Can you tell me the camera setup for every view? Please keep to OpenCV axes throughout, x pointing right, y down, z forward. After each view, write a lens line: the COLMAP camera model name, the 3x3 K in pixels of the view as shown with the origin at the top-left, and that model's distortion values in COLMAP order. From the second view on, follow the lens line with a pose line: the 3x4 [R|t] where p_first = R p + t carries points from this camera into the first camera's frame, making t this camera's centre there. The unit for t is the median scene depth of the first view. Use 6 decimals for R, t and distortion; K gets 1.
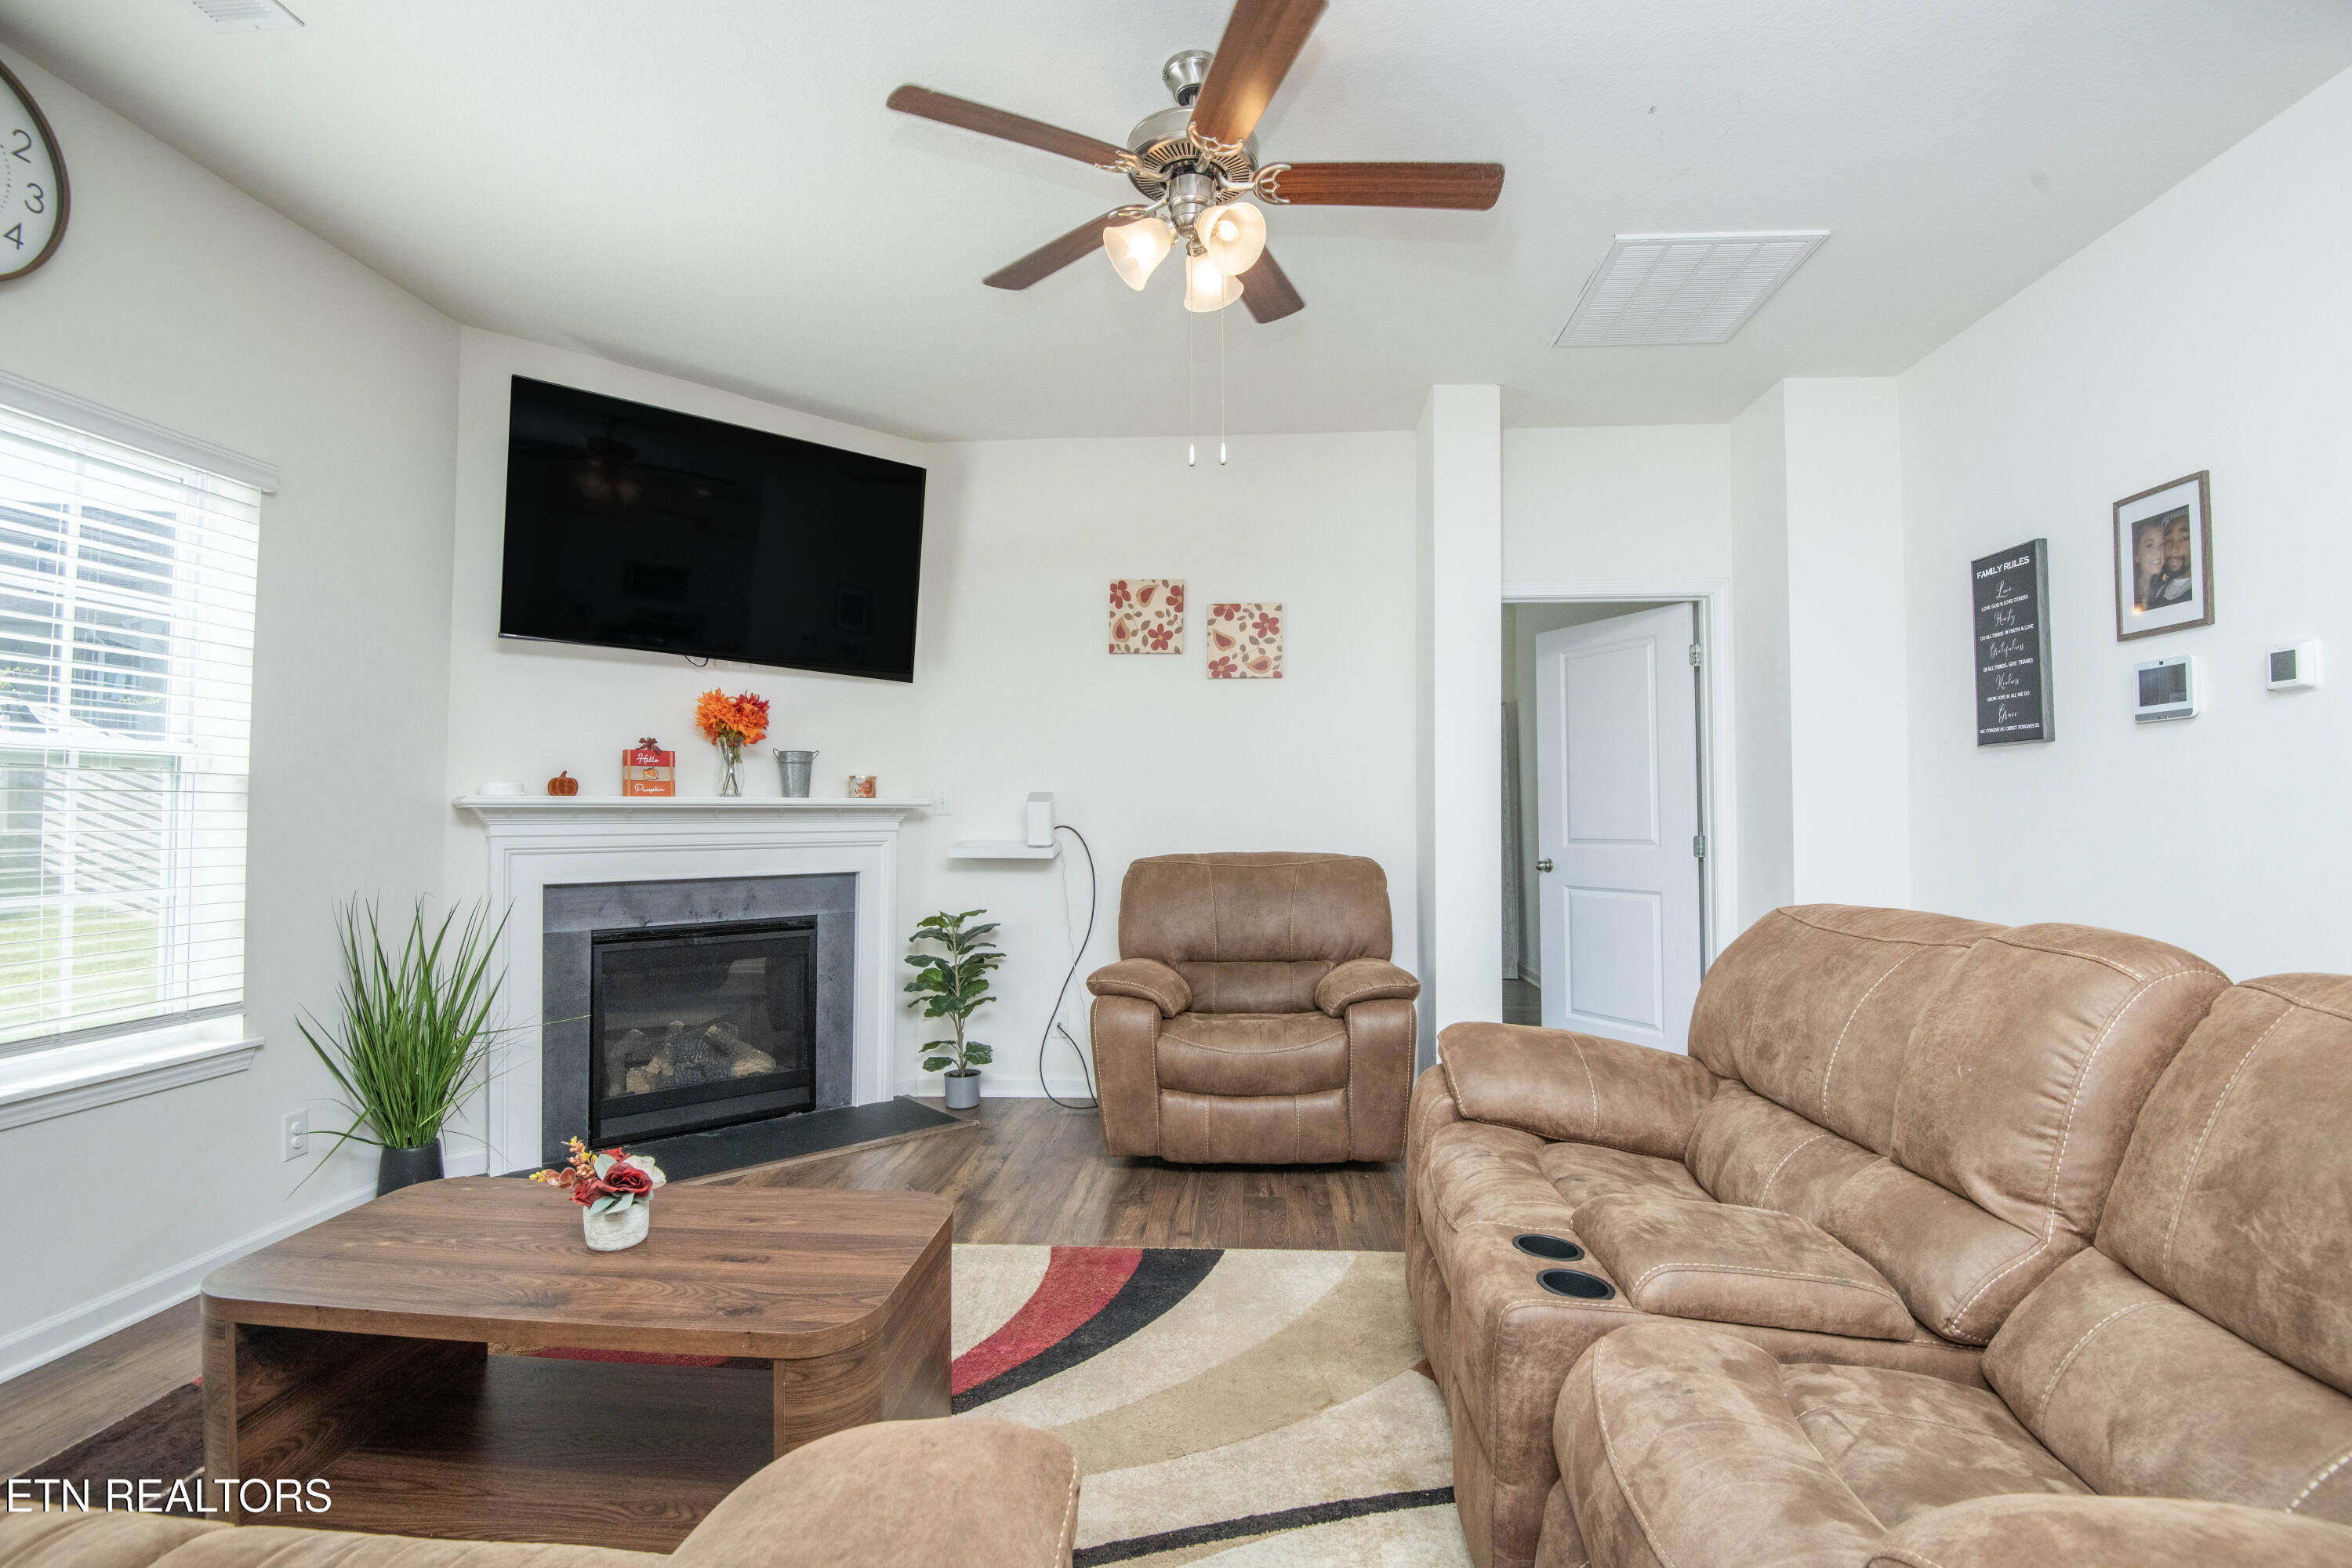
lens RADIAL K [[1086.5, 0, 1190.2], [0, 1086.5, 774.0], [0, 0, 1]] dist [-0.023926, -0.012452]
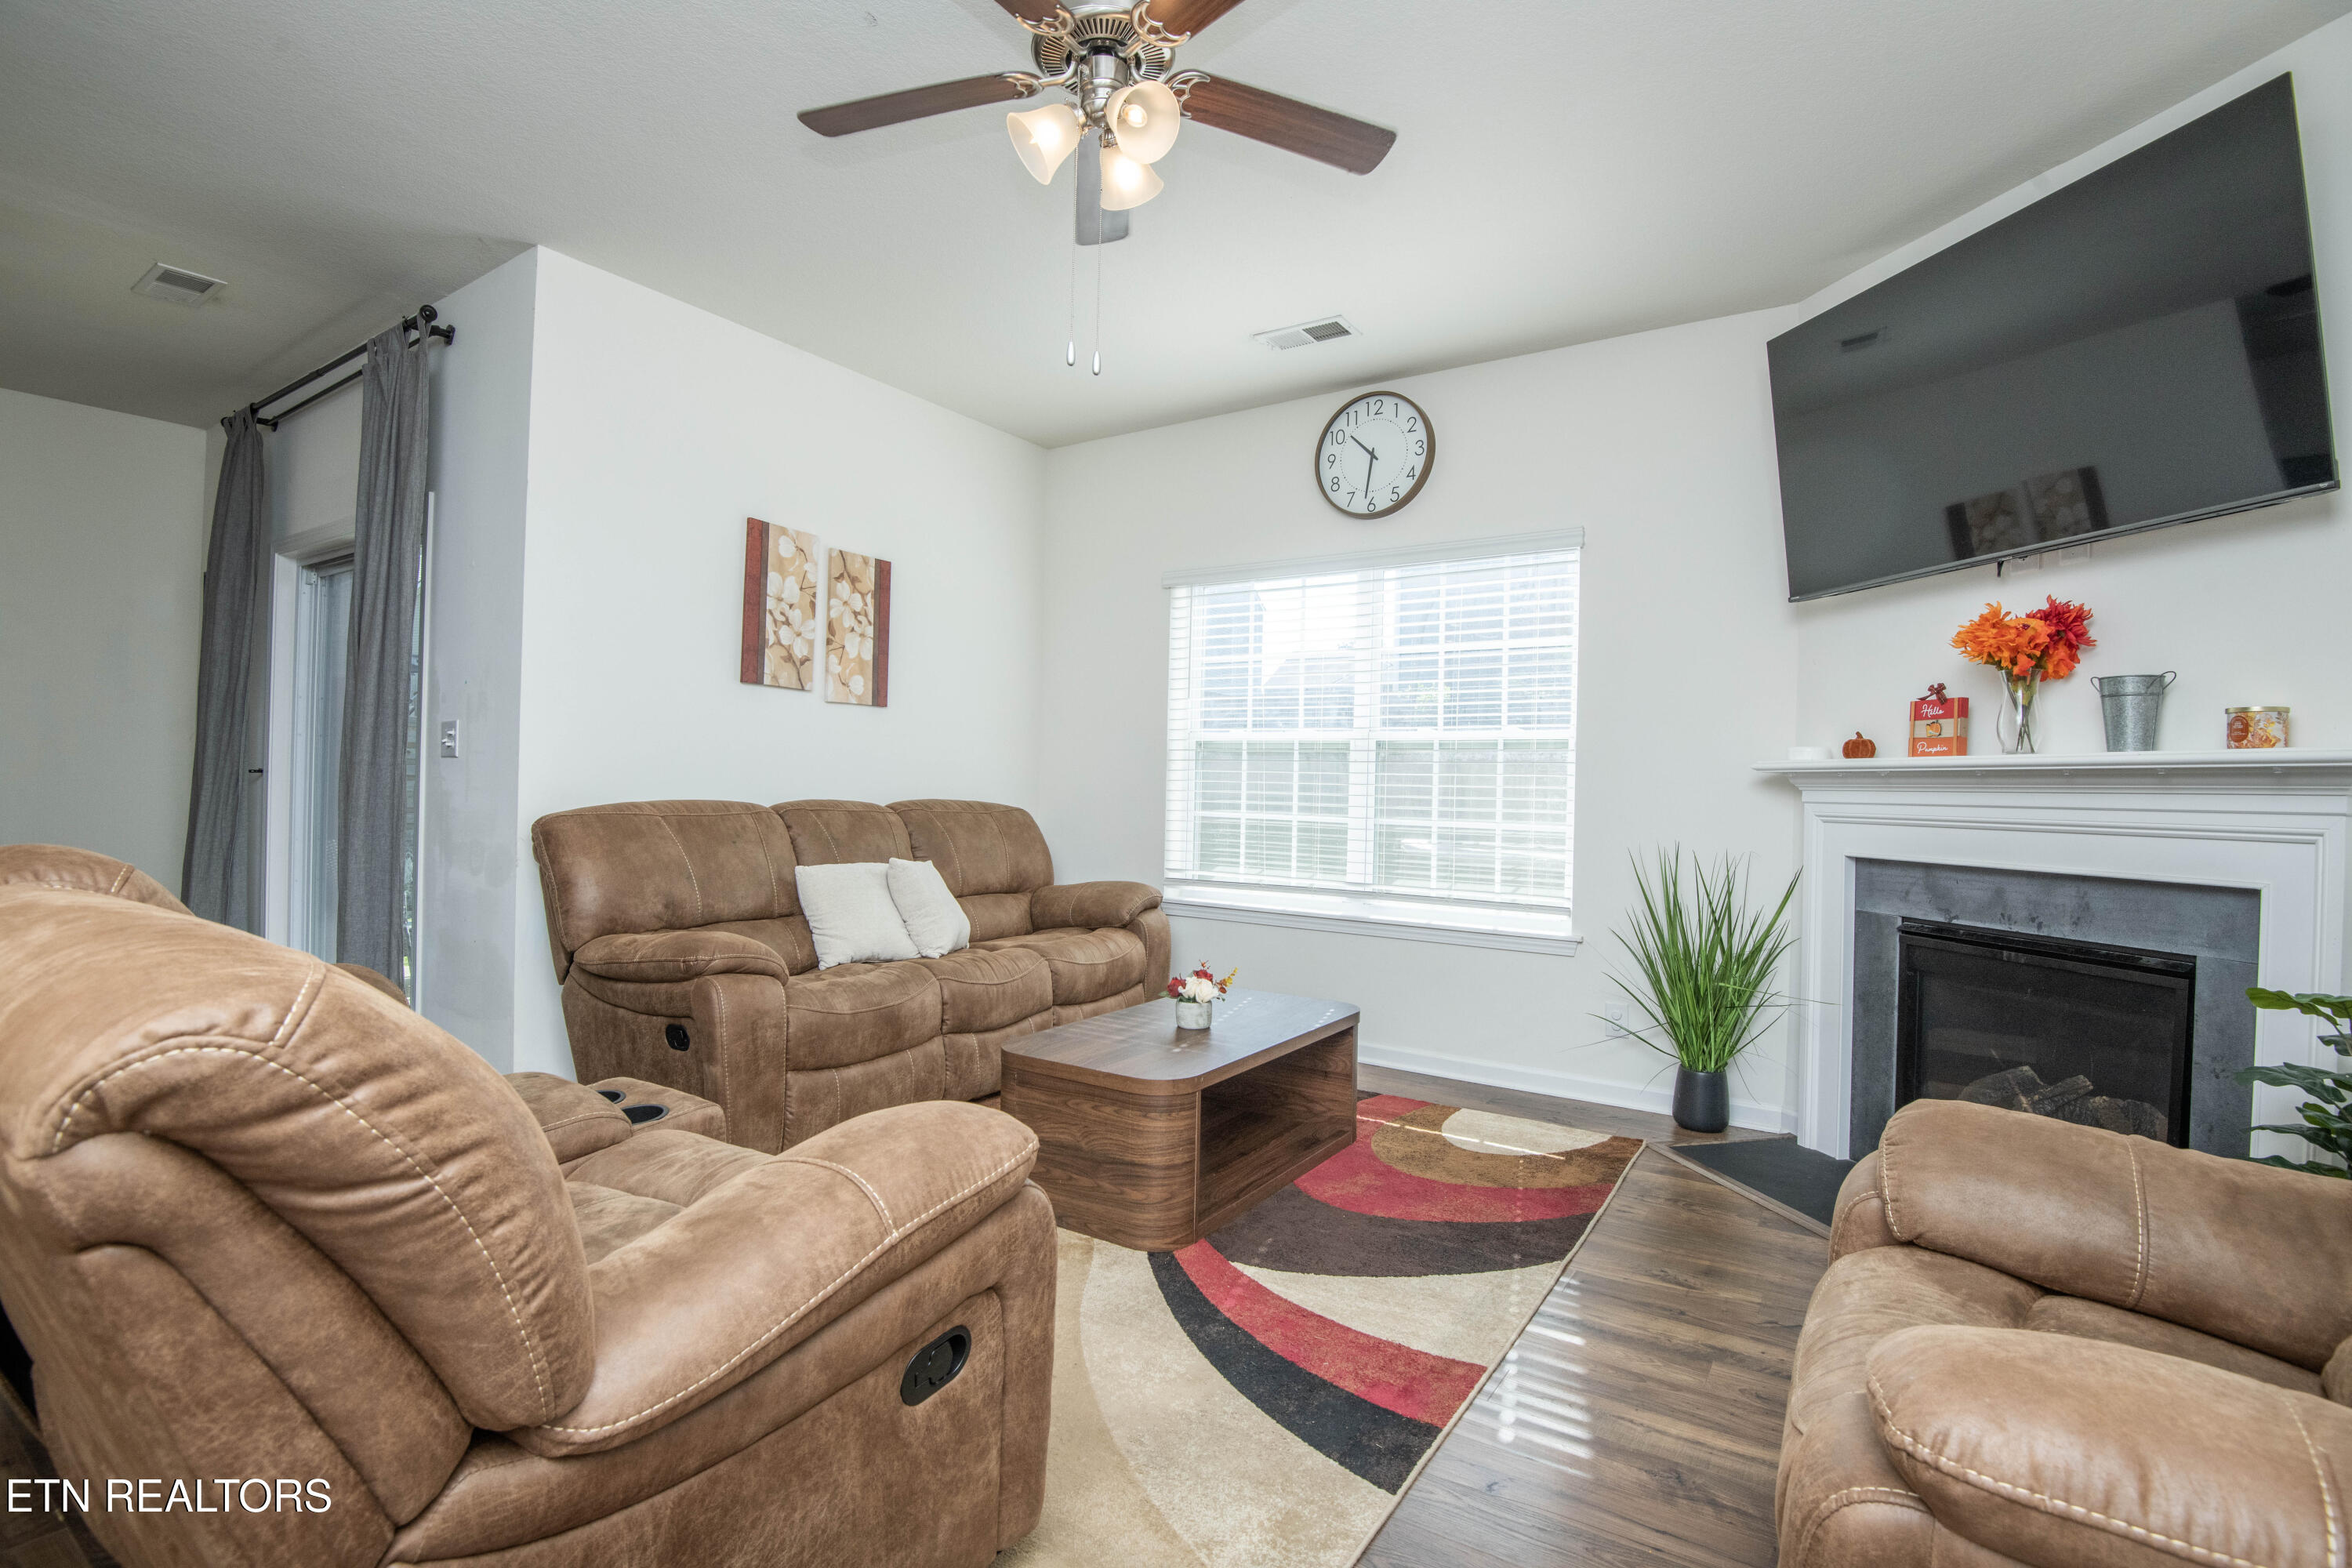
lens RADIAL K [[1086.5, 0, 1170.6], [0, 1086.5, 774.0], [0, 0, 1]] dist [-0.023926, -0.012452]
pose [[-0.512068, -0.018318, -0.858750, 0.418262], [0.009101, 0.999601, -0.026749, 0.044689], [0.858897, -0.021513, -0.511697, 0.838752]]
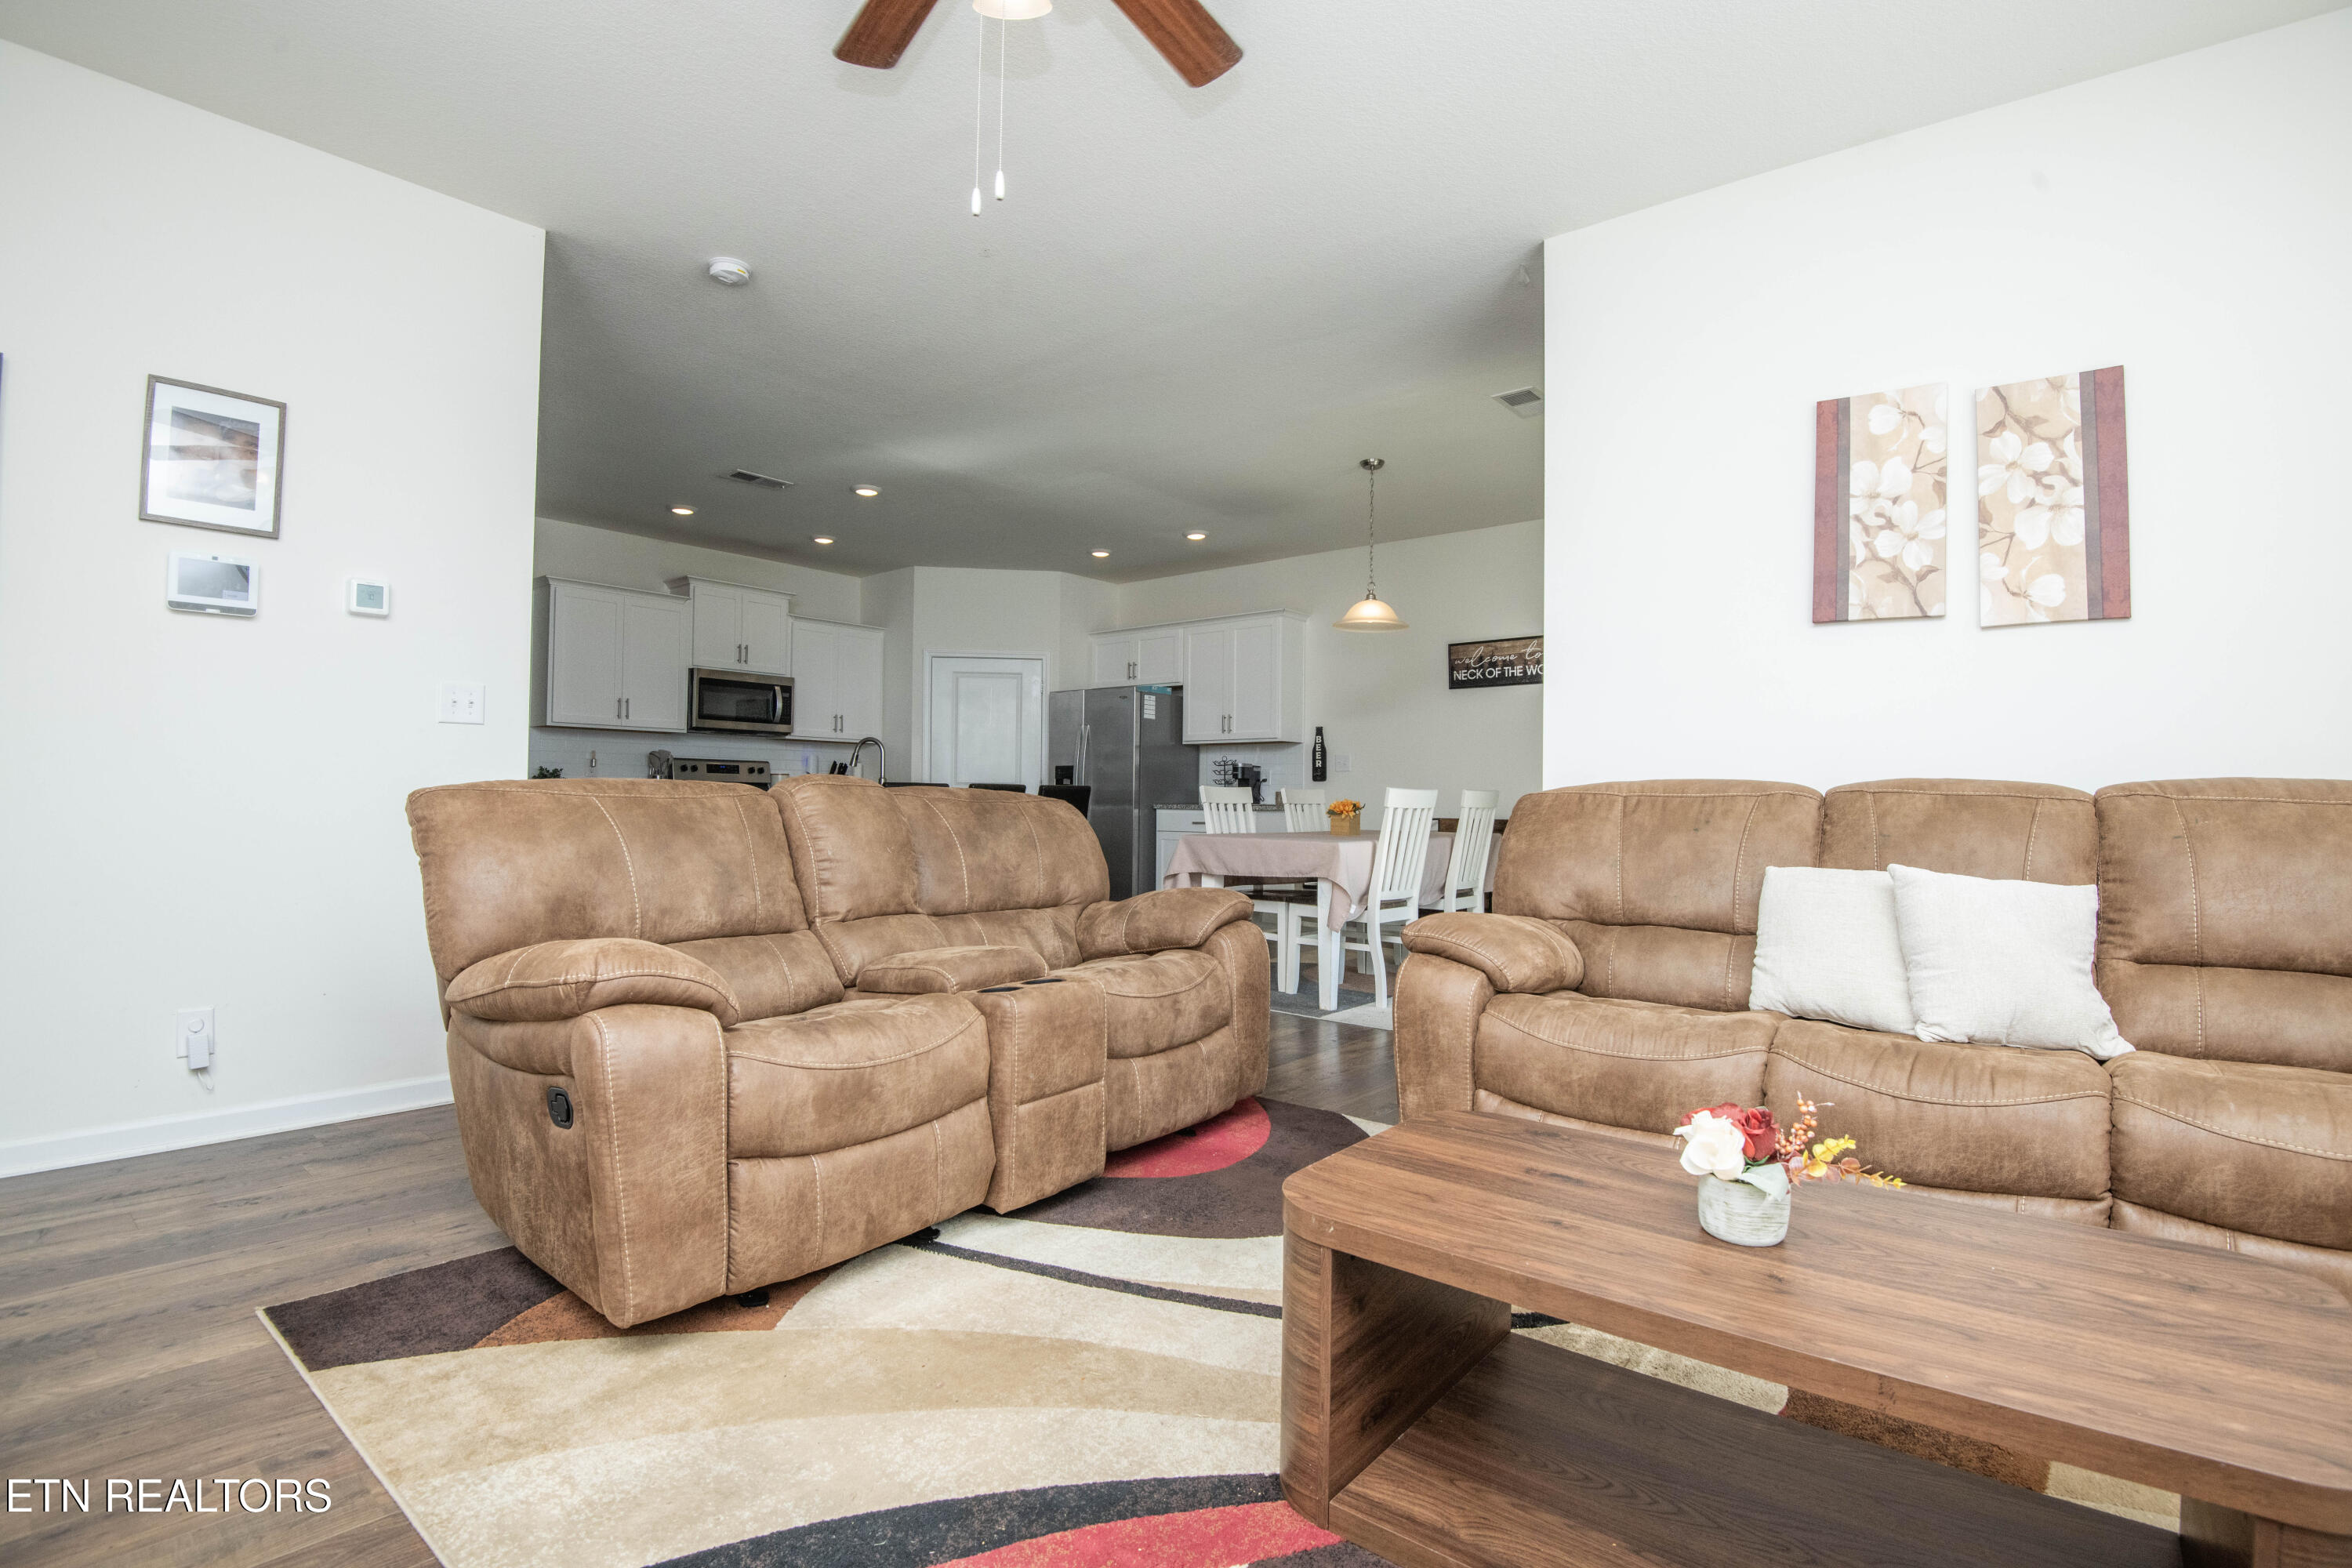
lens RADIAL K [[1086.5, 0, 1185.7], [0, 1086.5, 782.4], [0, 0, 1]] dist [-0.023926, -0.012452]
pose [[-0.813643, -0.001050, 0.581364, -0.298941], [-0.032357, 0.998530, -0.043481, 0.083928], [-0.580463, -0.054190, -0.812481, 0.834076]]
